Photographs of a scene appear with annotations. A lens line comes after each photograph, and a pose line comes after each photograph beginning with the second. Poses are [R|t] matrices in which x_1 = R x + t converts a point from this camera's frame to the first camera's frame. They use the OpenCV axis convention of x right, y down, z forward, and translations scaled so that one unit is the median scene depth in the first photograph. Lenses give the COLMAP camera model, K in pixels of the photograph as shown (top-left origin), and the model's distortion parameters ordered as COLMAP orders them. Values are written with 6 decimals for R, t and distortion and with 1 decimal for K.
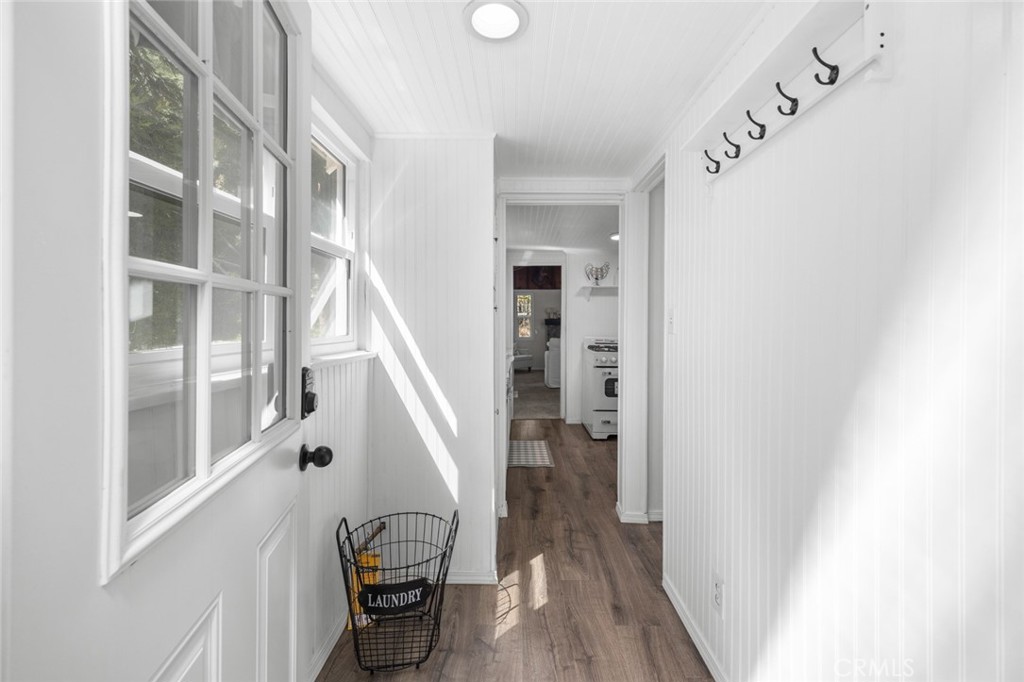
lens RADIAL K [[420.1, 0, 512.4], [0, 420.1, 320.5], [0, 0, 1]] dist [0.013855, -0.000144]
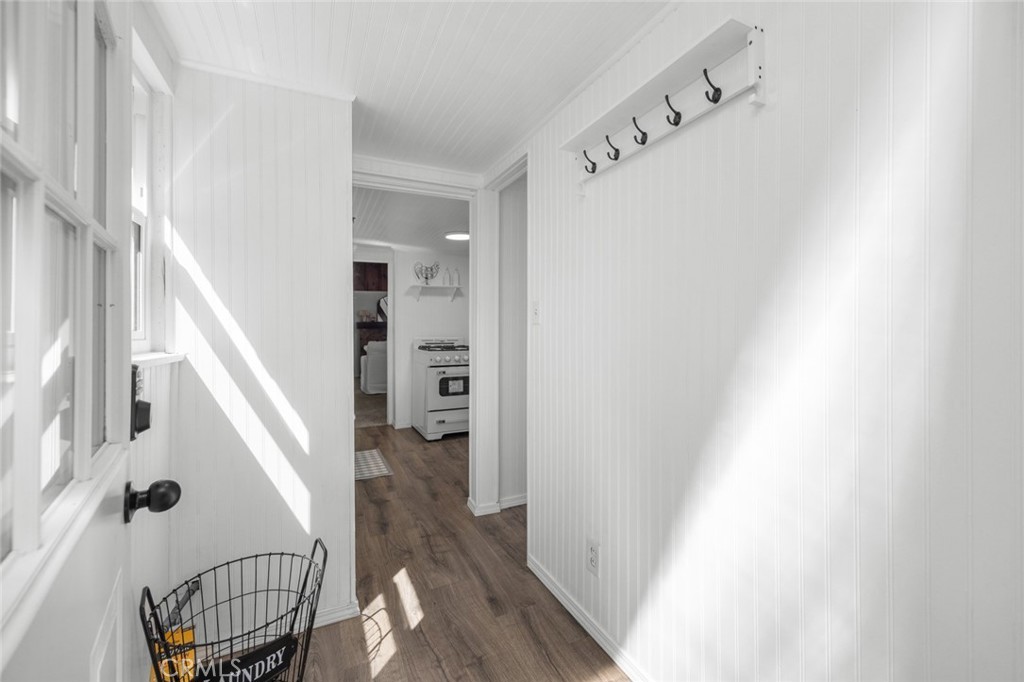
lens RADIAL K [[417.8, 0, 510.9], [0, 417.8, 323.0], [0, 0, 1]] dist [0.009915, -0.000088]
pose [[0.899209, -0.006912, 0.437465, -0.130585], [0.009662, 0.999945, -0.004060, 0.030070], [-0.437413, 0.007878, 0.899226, 0.082468]]
